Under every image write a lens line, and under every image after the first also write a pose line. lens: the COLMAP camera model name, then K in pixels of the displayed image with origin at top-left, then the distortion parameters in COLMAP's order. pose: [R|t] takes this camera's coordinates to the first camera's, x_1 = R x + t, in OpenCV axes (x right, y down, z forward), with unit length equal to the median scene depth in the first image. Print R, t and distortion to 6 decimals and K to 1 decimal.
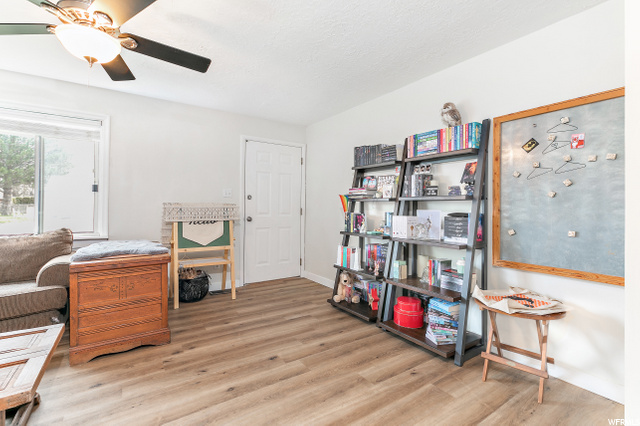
lens RADIAL K [[295.6, 0, 322.8], [0, 295.6, 205.2], [0, 0, 1]] dist [0.001470, 0.000225]
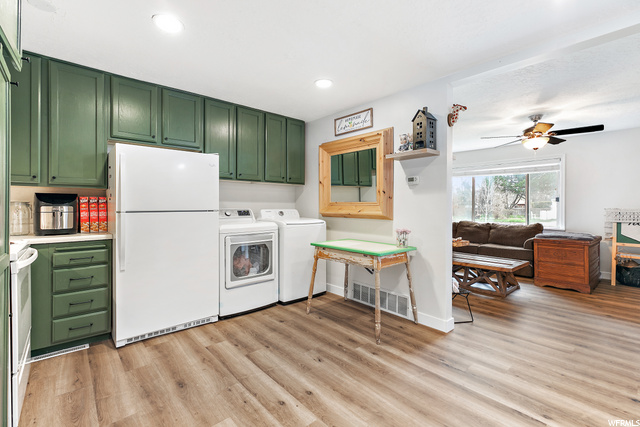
lens RADIAL K [[289.3, 0, 324.0], [0, 289.3, 209.6], [0, 0, 1]] dist [0.002085, -0.000026]
pose [[0.140095, 0.000196, -0.990138, 0.856525], [0.002735, 0.999996, 0.000585, -0.008171], [0.990134, -0.002790, 0.140094, -0.676834]]
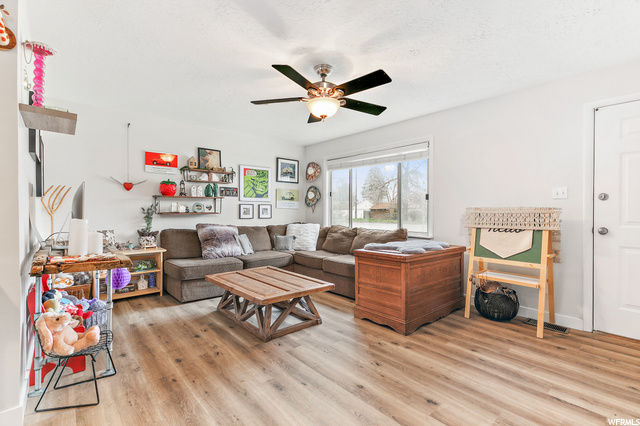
lens RADIAL K [[289.7, 0, 320.0], [0, 289.7, 213.0], [0, 0, 1]] dist [0.001082, -0.000140]
pose [[0.133200, 0.000718, -0.991089, 0.495678], [0.000811, 0.999999, 0.000833, 0.011093], [0.991089, -0.000914, 0.133199, 0.535608]]
